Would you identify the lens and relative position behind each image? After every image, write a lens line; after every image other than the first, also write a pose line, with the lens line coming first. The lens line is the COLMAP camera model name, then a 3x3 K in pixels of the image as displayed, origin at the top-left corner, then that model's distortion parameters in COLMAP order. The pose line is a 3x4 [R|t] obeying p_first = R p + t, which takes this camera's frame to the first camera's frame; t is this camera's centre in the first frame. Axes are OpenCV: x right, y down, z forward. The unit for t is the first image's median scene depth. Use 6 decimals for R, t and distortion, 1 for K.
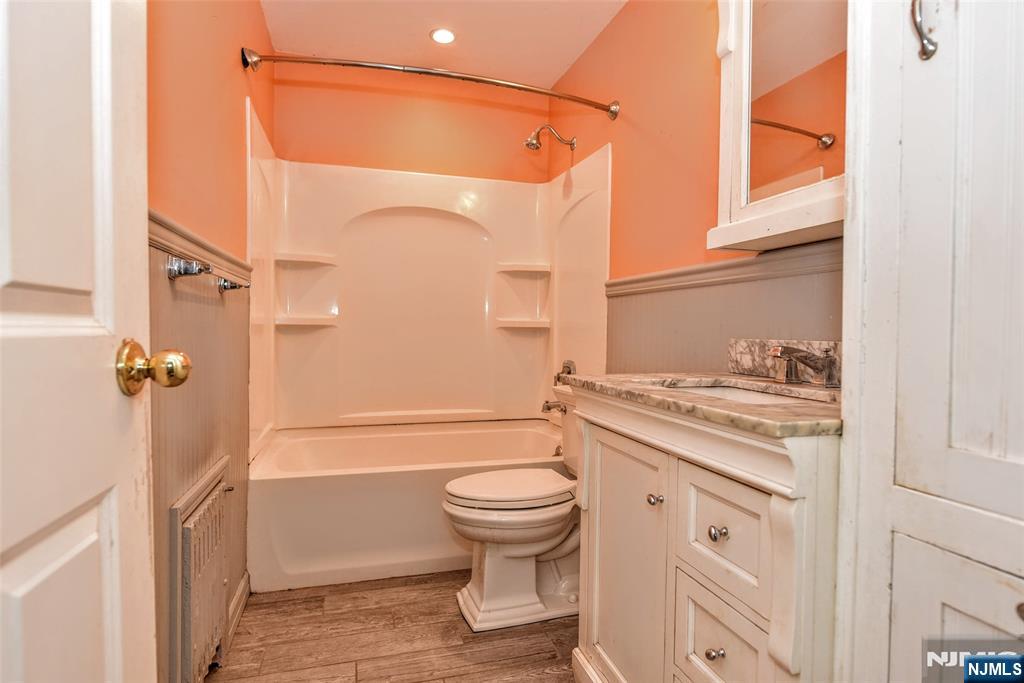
lens RADIAL K [[538.1, 0, 512.0], [0, 538.1, 341.5], [0, 0, 1]] dist [-0.001519, -0.000037]
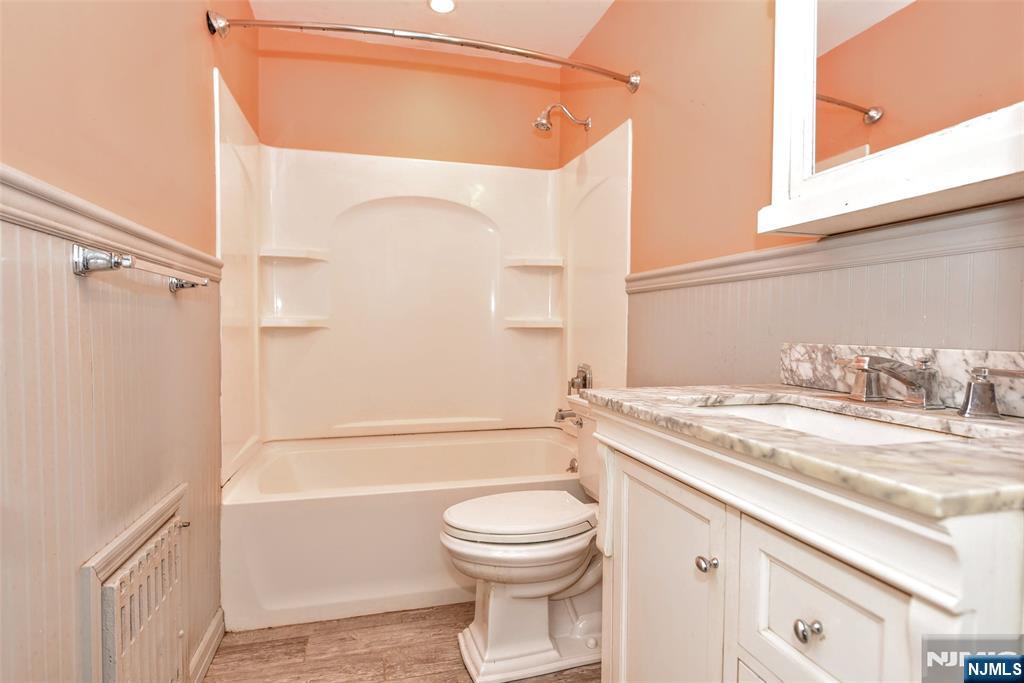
lens RADIAL K [[538.1, 0, 512.0], [0, 538.1, 341.5], [0, 0, 1]] dist [-0.001519, -0.000037]
pose [[0.999717, -0.006345, -0.022935, 0.008257], [0.006449, 0.999969, 0.004468, -0.011511], [0.022906, -0.004614, 0.999727, 0.141832]]
